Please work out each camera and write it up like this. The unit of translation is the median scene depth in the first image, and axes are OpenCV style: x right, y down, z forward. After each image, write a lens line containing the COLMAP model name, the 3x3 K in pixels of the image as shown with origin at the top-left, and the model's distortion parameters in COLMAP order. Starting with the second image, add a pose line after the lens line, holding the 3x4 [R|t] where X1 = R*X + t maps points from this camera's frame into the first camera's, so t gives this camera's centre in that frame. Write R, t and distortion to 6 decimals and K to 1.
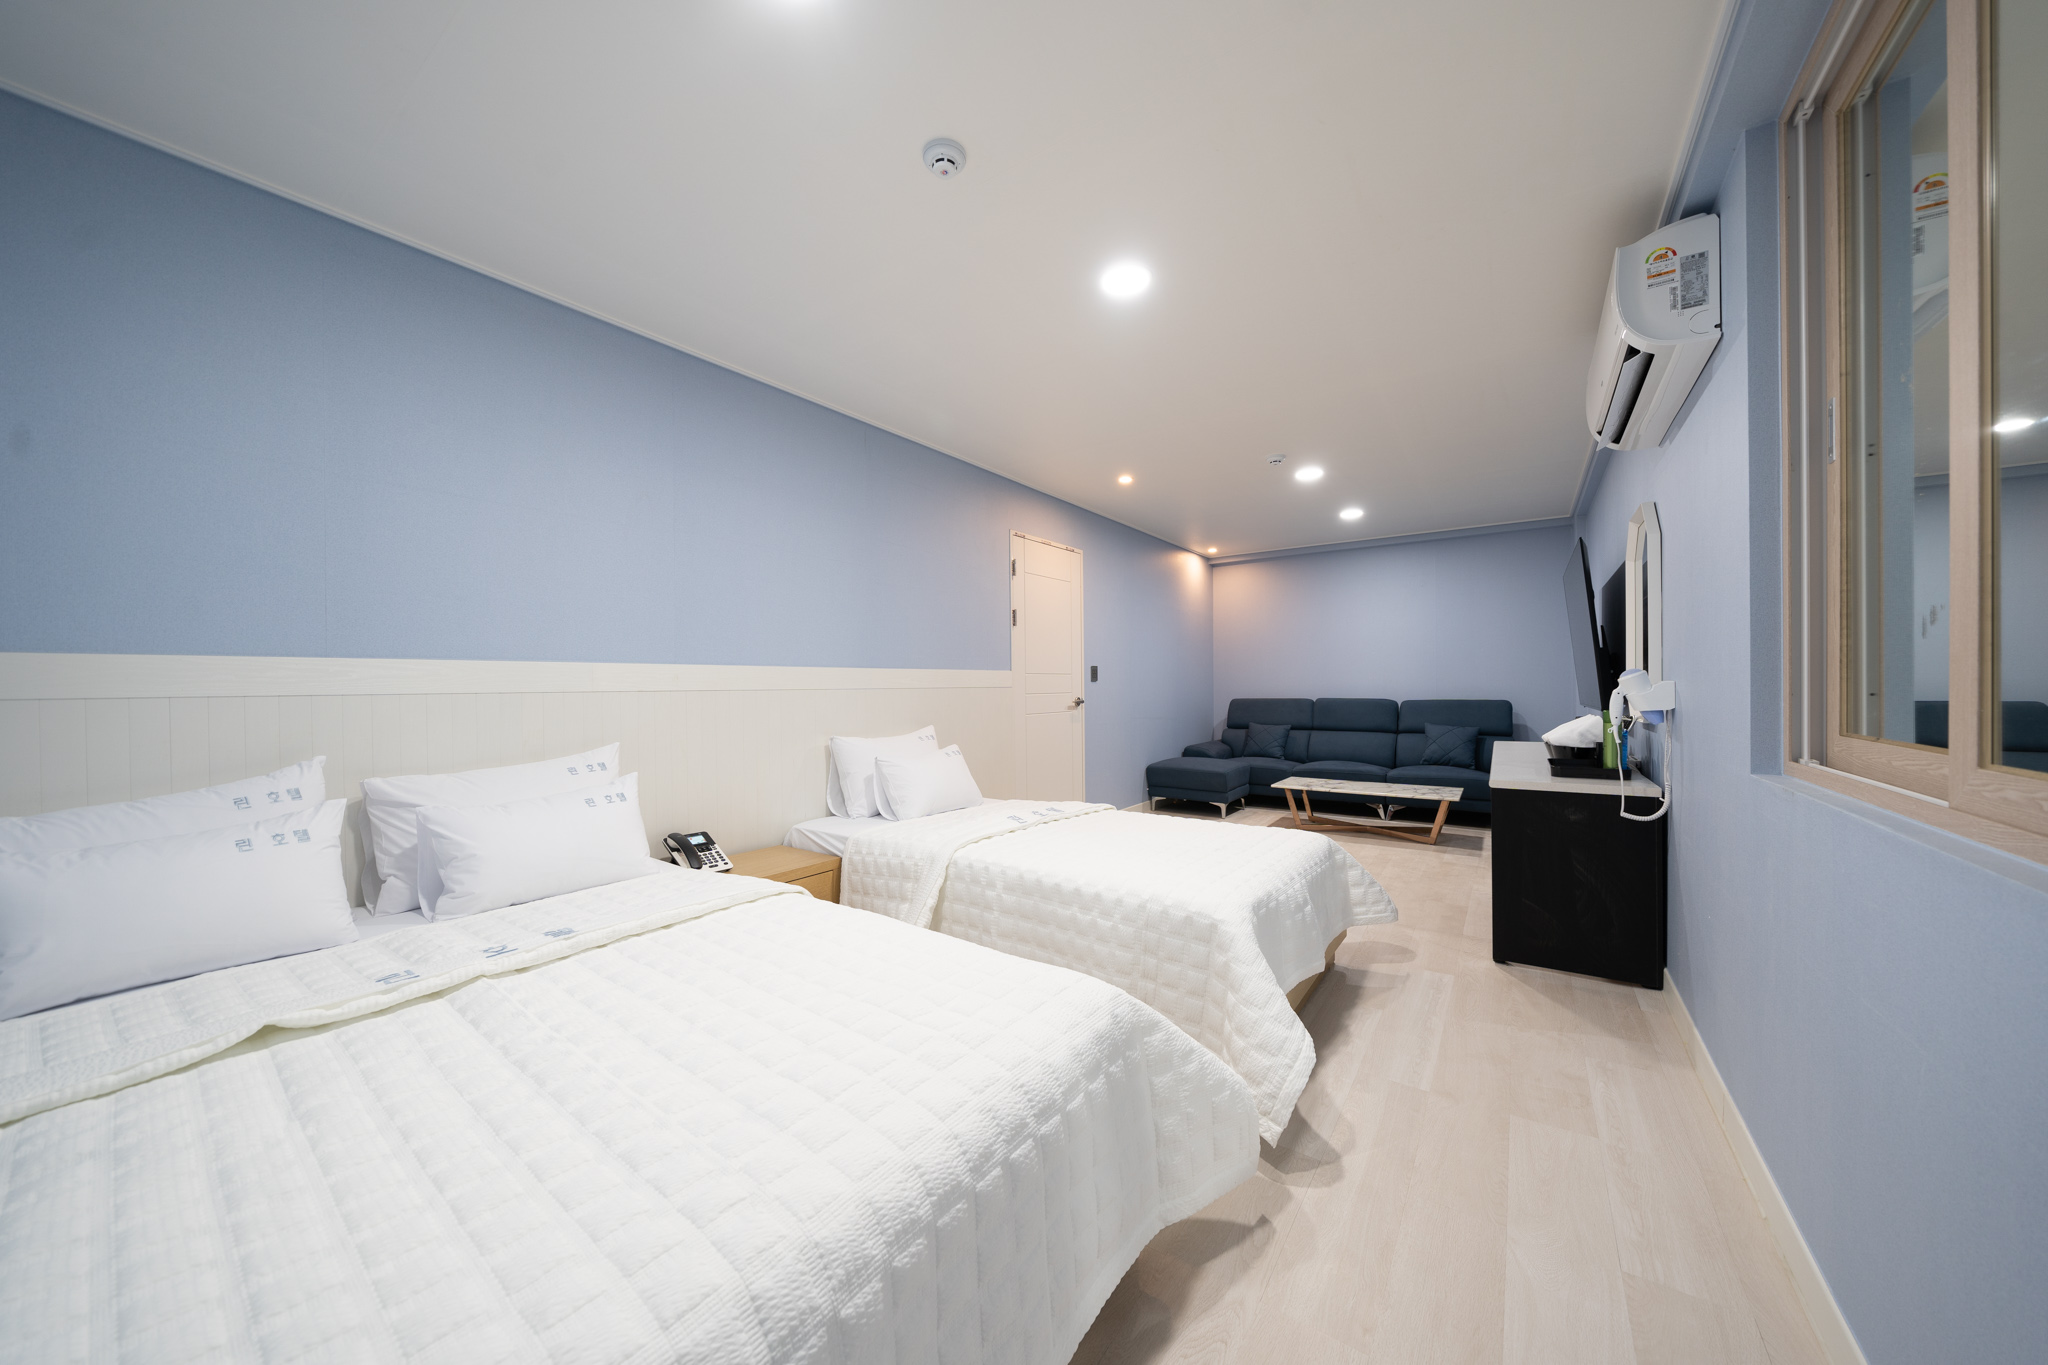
lens RADIAL K [[693.6, 0, 1028.3], [0, 693.6, 686.3], [0, 0, 1]] dist [-0.000678, 0.000008]
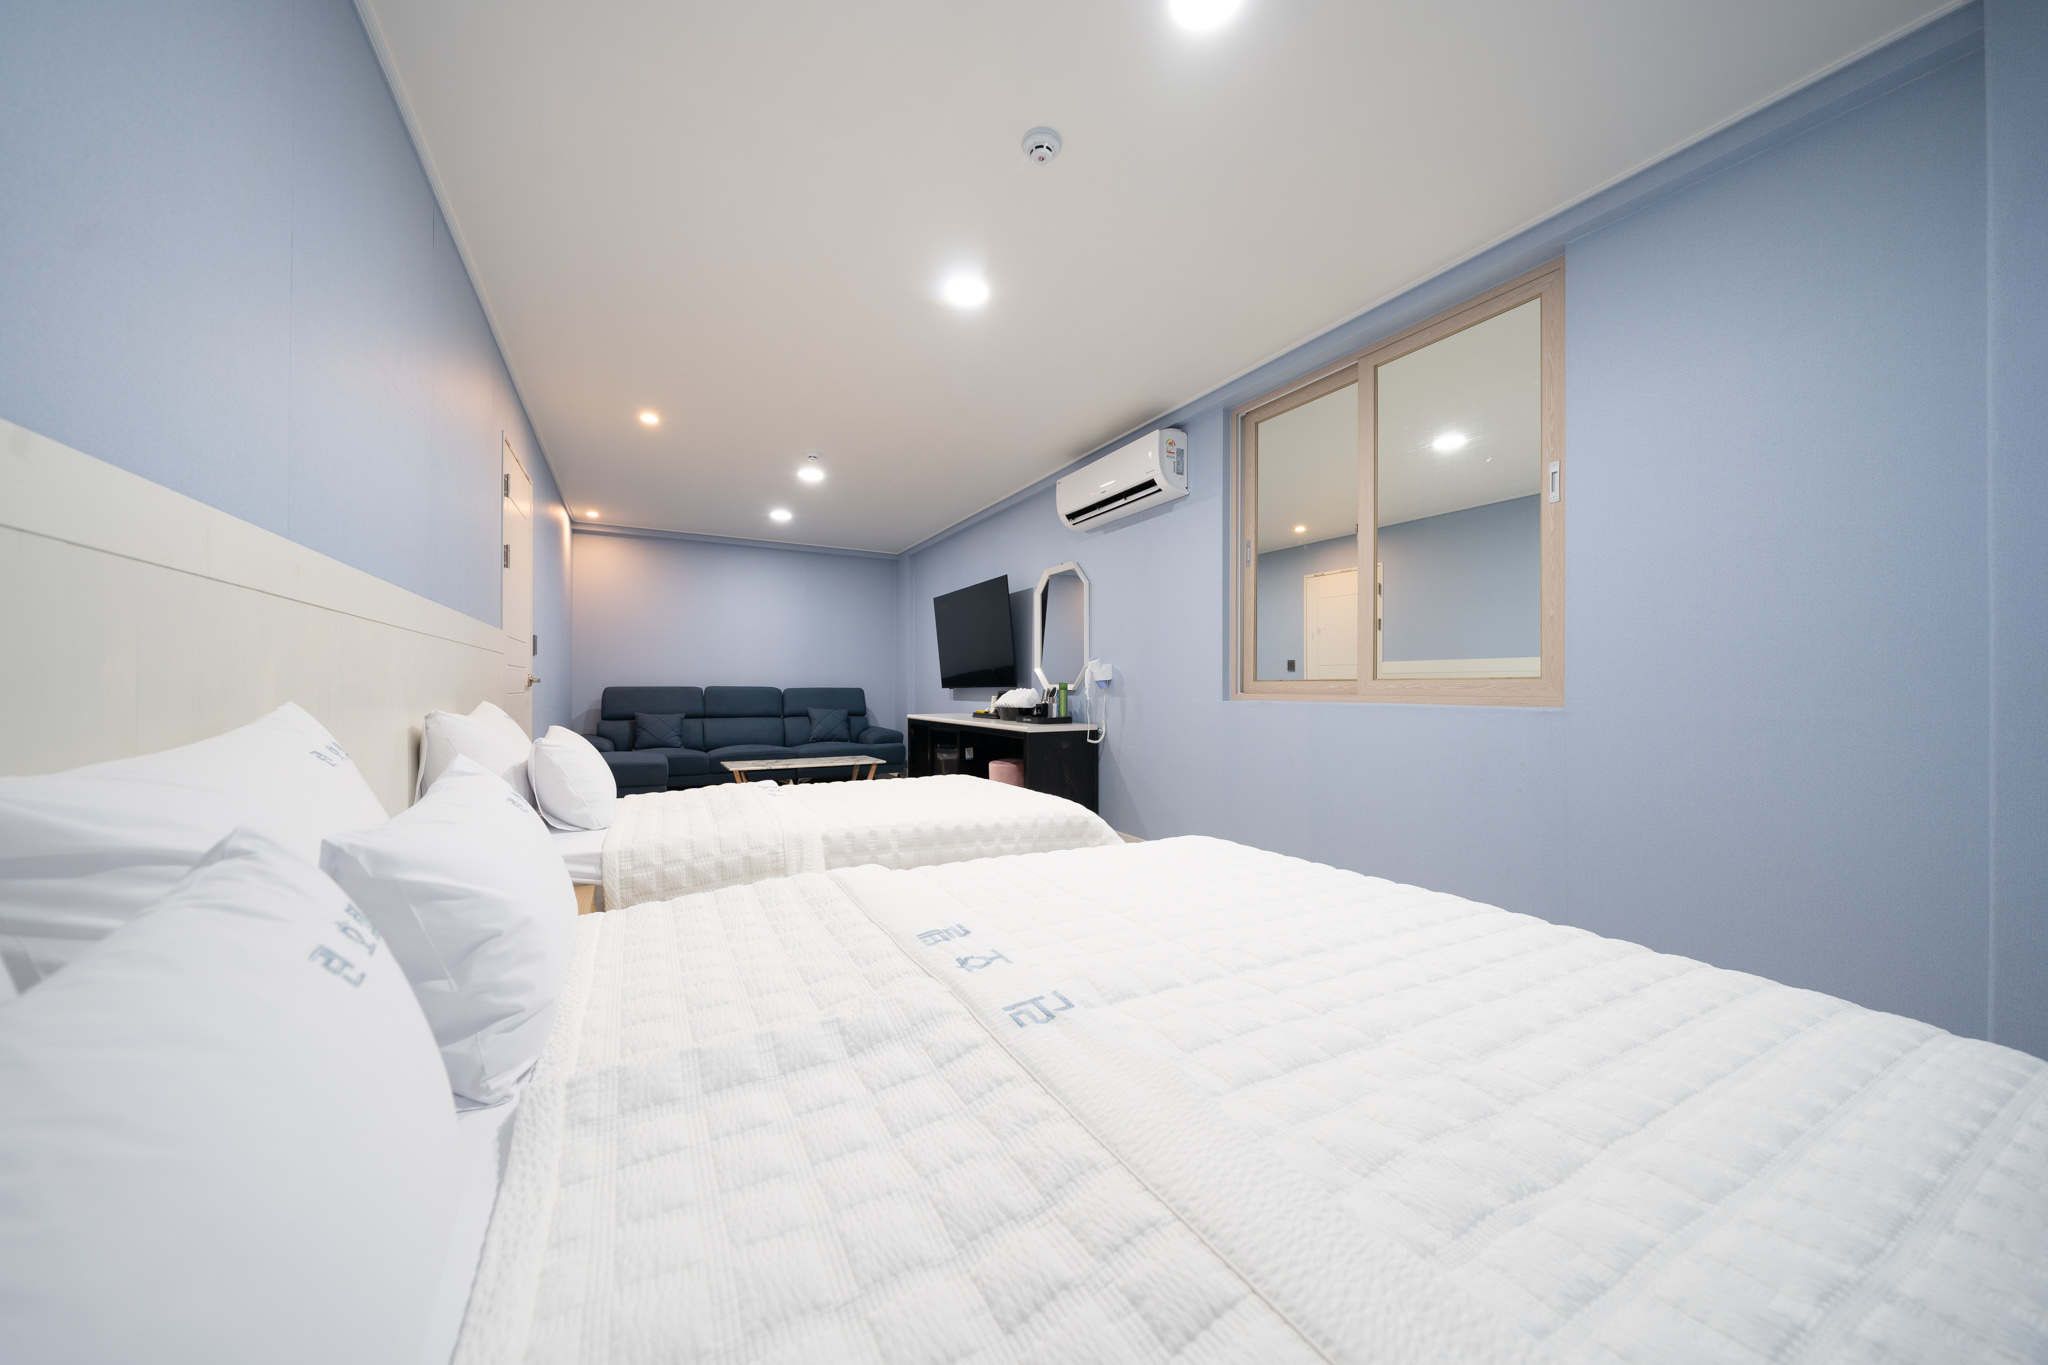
lens RADIAL K [[704.8, 0, 1024.0], [0, 704.8, 682.5], [0, 0, 1]] dist [-0.000443, -0.000013]
pose [[0.434337, 0.018230, 0.900566, -0.346103], [-0.005610, 0.999831, -0.017534, 0.031176], [-0.900733, 0.002564, 0.434366, 0.166913]]
